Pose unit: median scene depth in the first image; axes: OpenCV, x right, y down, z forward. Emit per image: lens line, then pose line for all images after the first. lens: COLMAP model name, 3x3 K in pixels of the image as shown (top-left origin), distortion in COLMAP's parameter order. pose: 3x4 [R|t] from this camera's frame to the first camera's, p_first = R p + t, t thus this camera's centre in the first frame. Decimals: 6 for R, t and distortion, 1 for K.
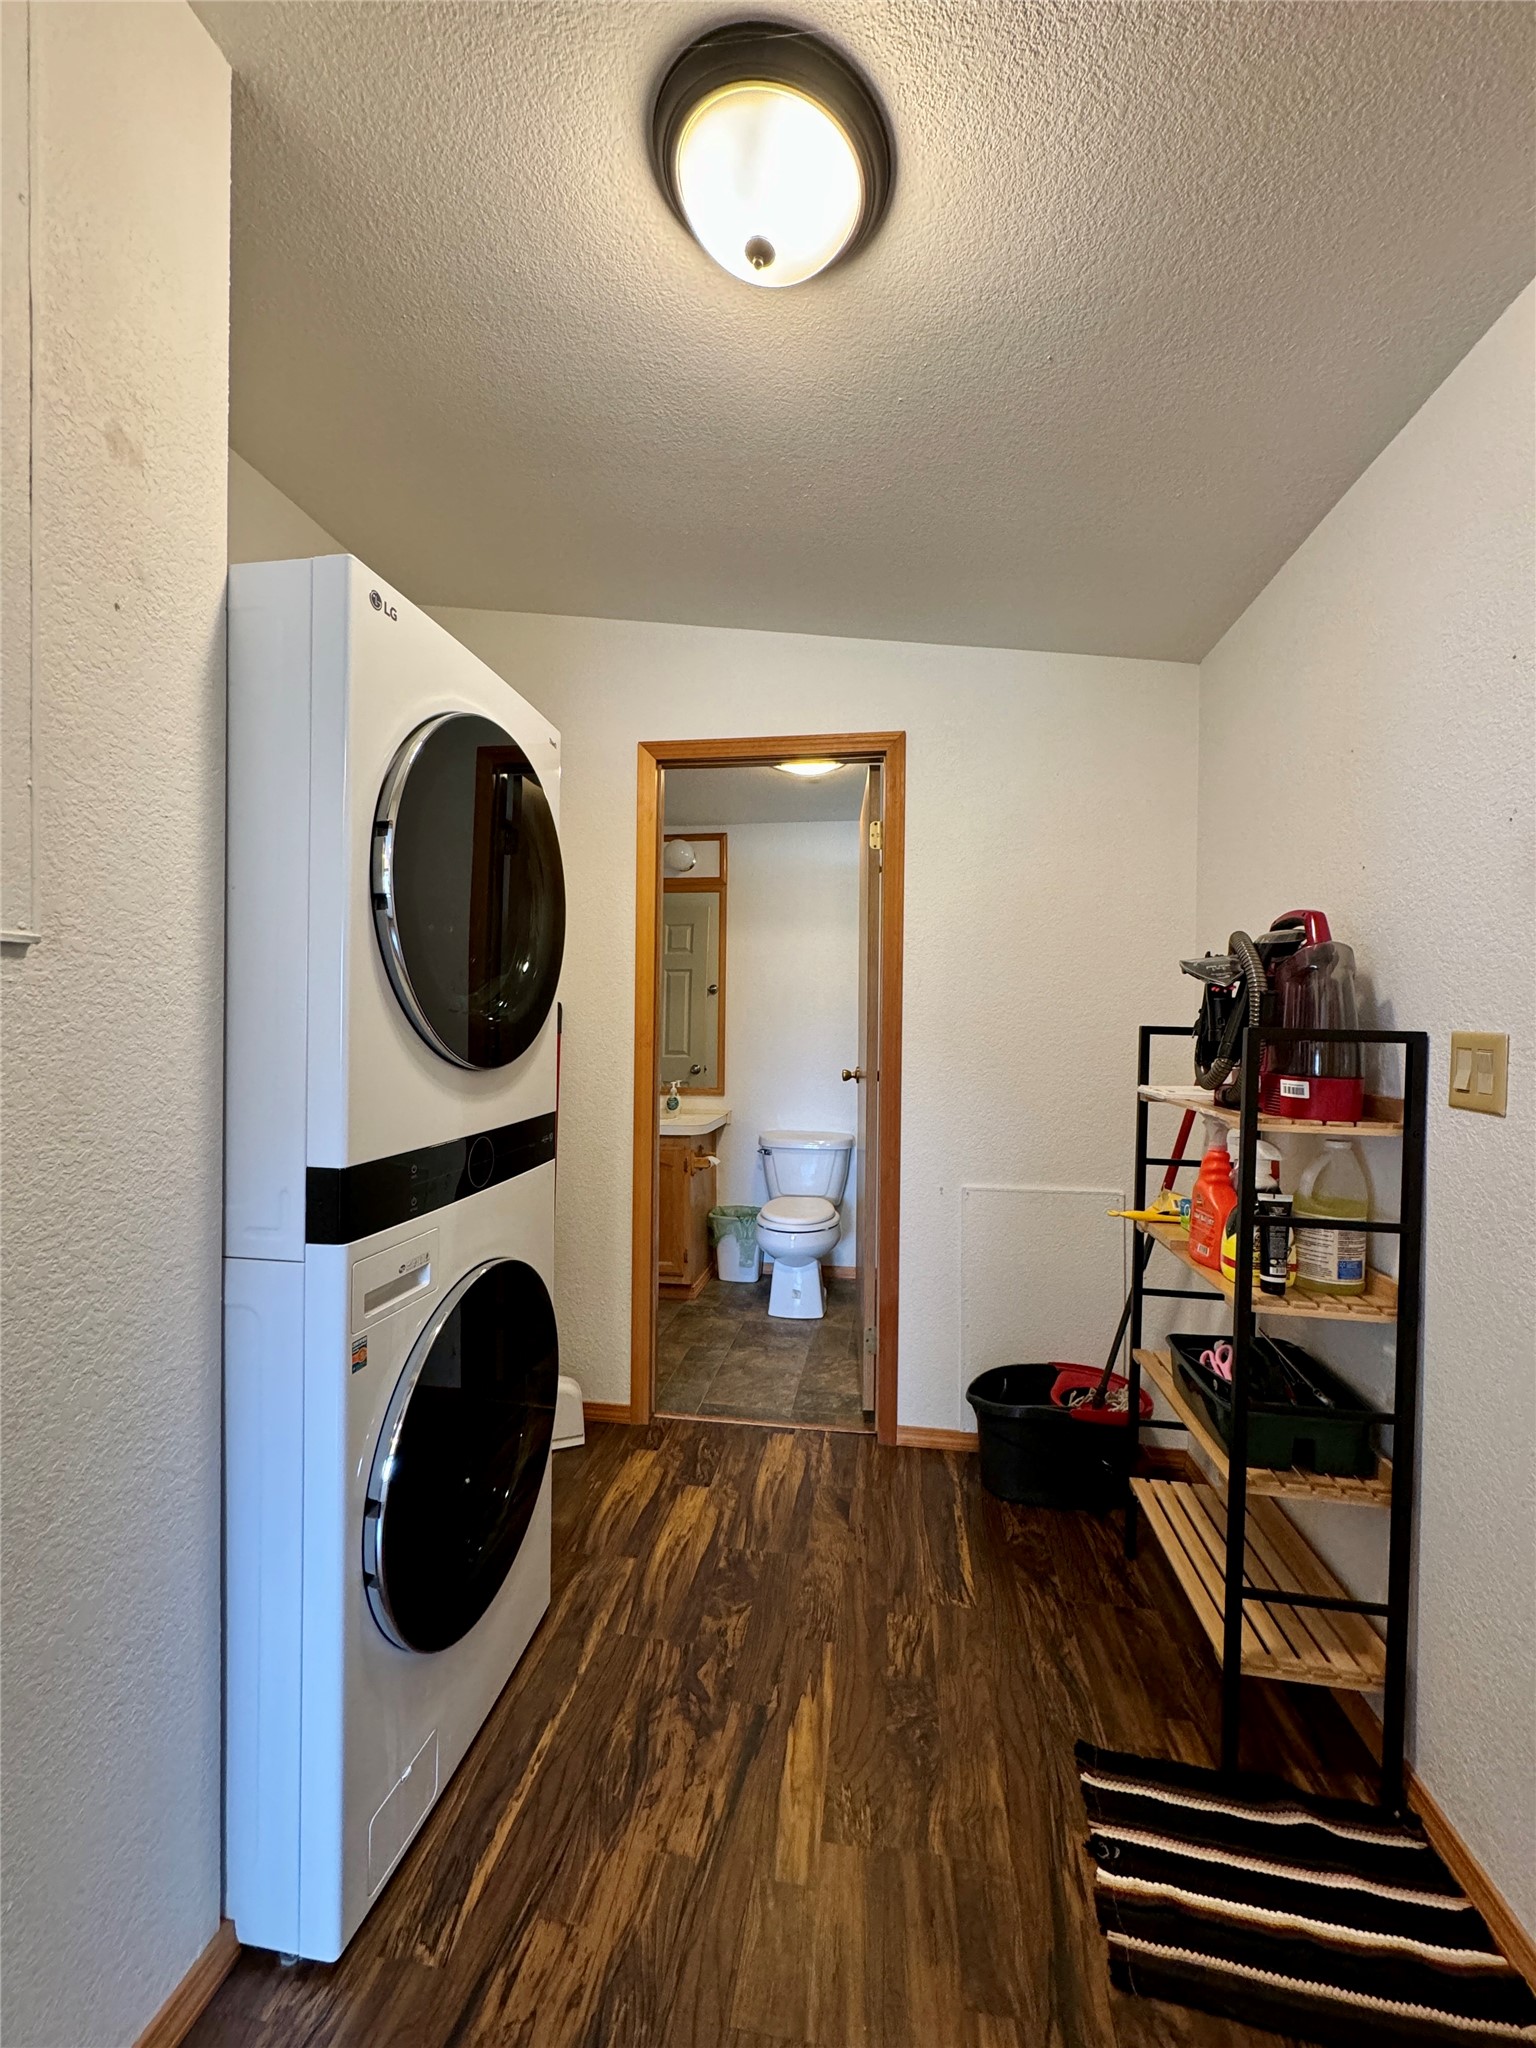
lens RADIAL K [[811.0, 0, 768.0], [0, 811.0, 1024.0], [0, 0, 1]] dist [-0.002166, 0.000487]
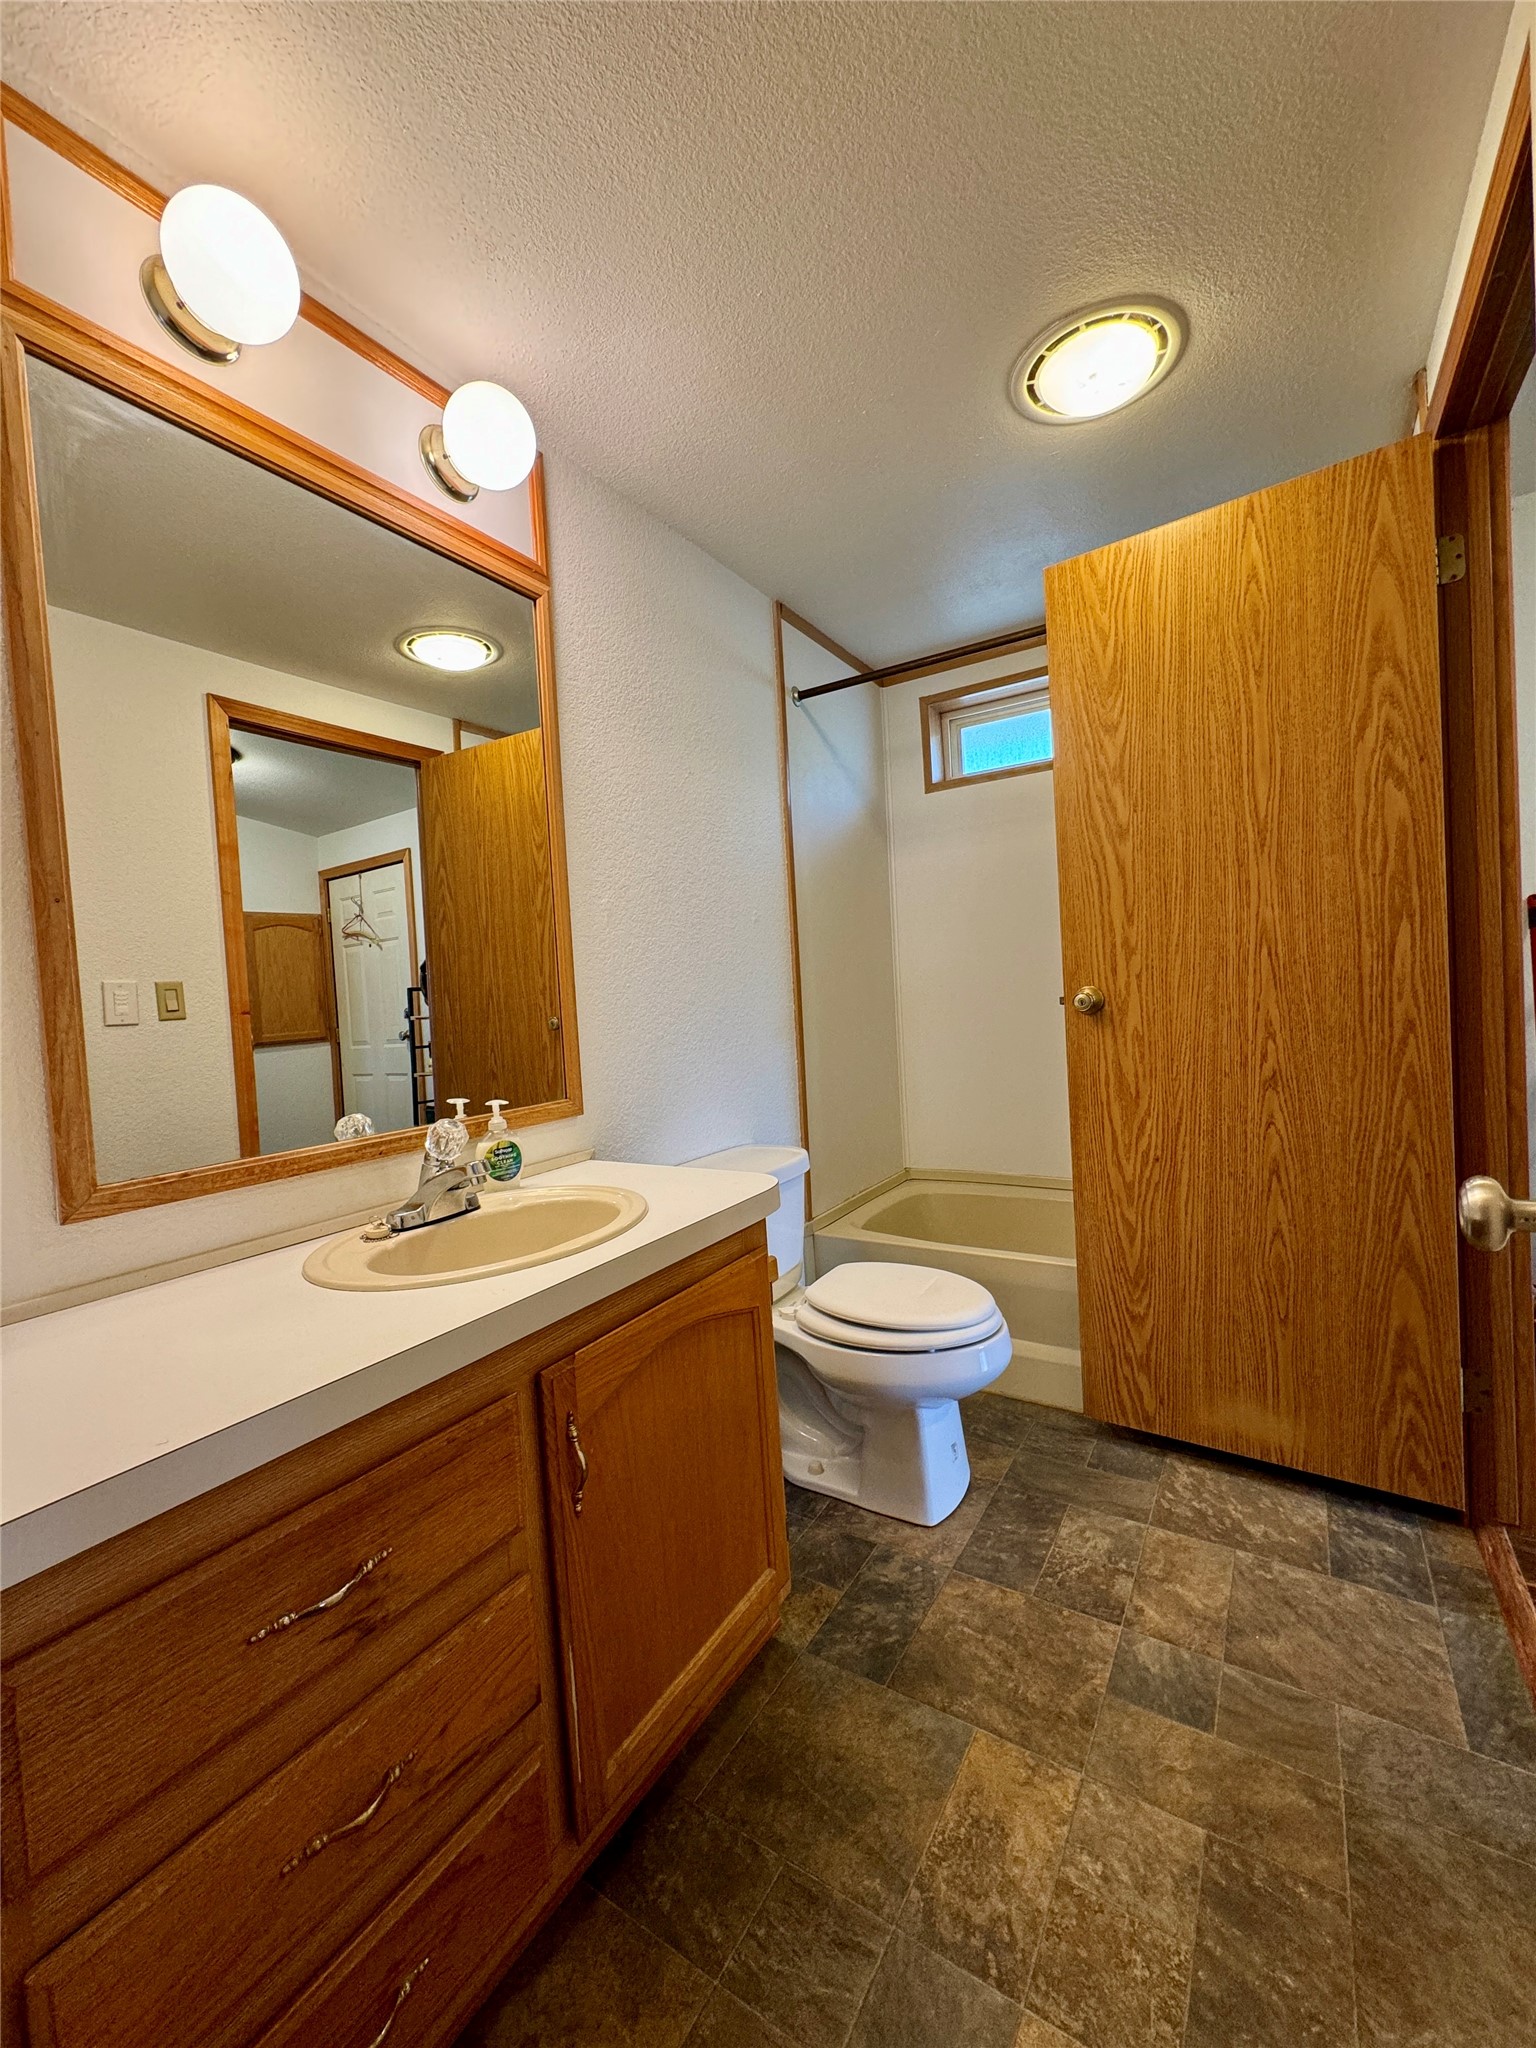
lens RADIAL K [[811.1, 0, 768.0], [0, 811.1, 1024.0], [0, 0, 1]] dist [-0.000478, -0.000131]
pose [[0.404023, -0.067179, 0.912279, -0.738438], [0.061670, 0.997031, 0.046108, 0.054328], [-0.912668, 0.037632, 0.406967, 1.428621]]
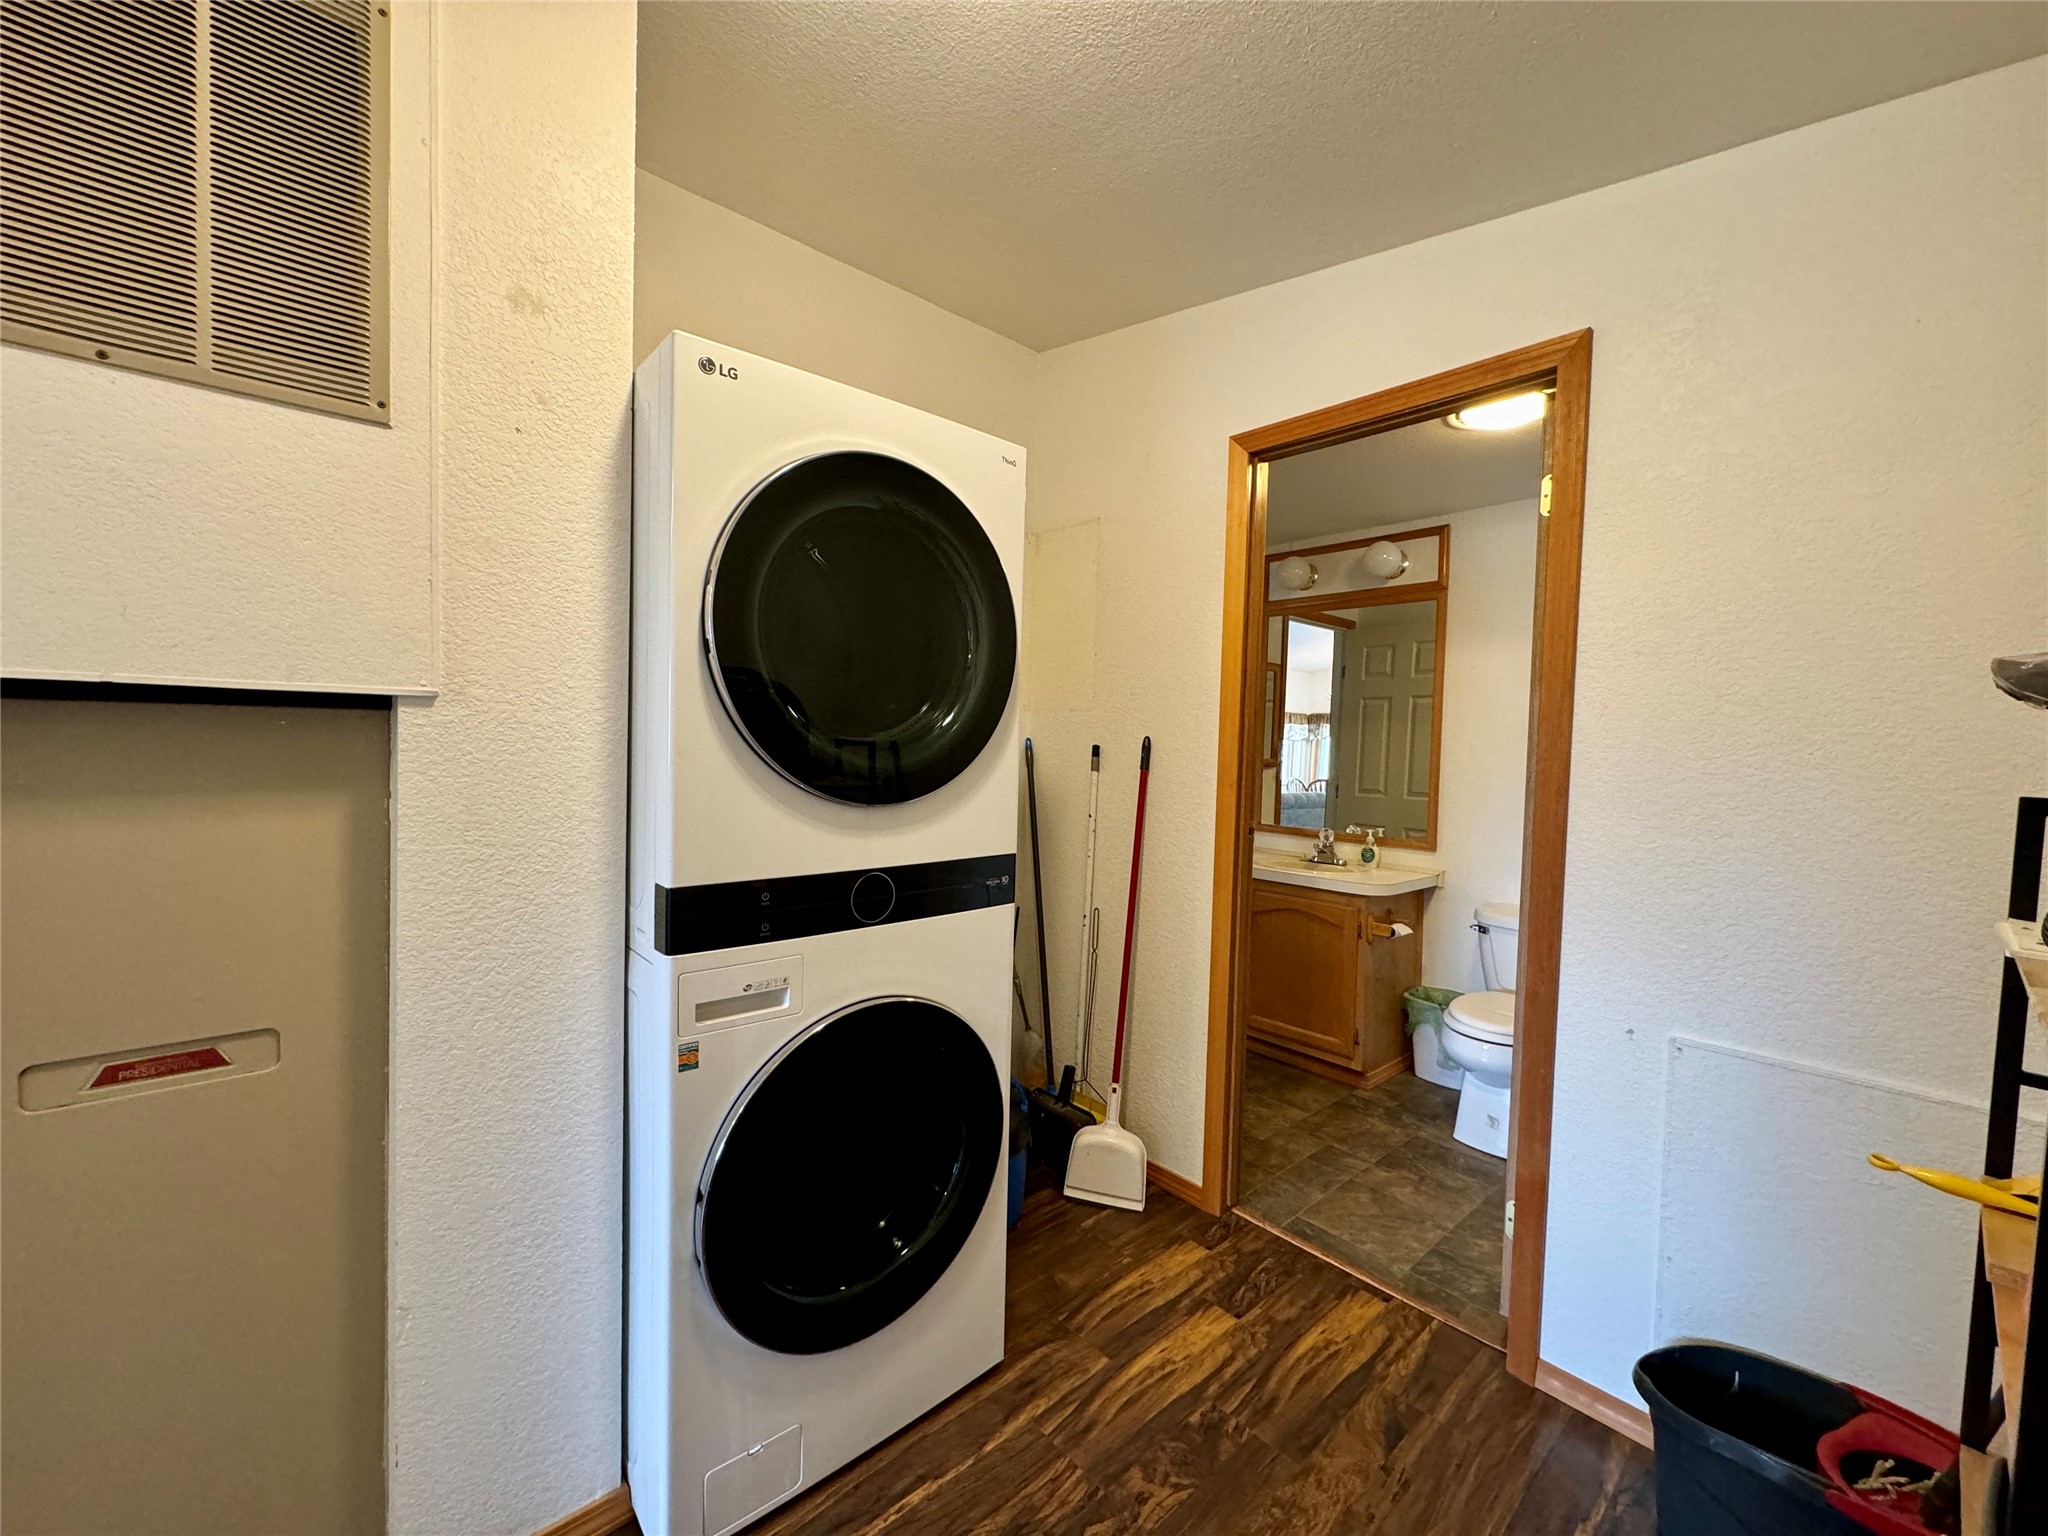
lens RADIAL K [[811.0, 0, 1024.0], [0, 811.0, 768.0], [0, 0, 1]] dist [-0.002166, 0.000487]
pose [[0.768311, 0.032681, -0.639242, 0.275541], [-0.021267, 0.999448, 0.025535, -0.013228], [0.639724, -0.006024, 0.768581, 0.223186]]
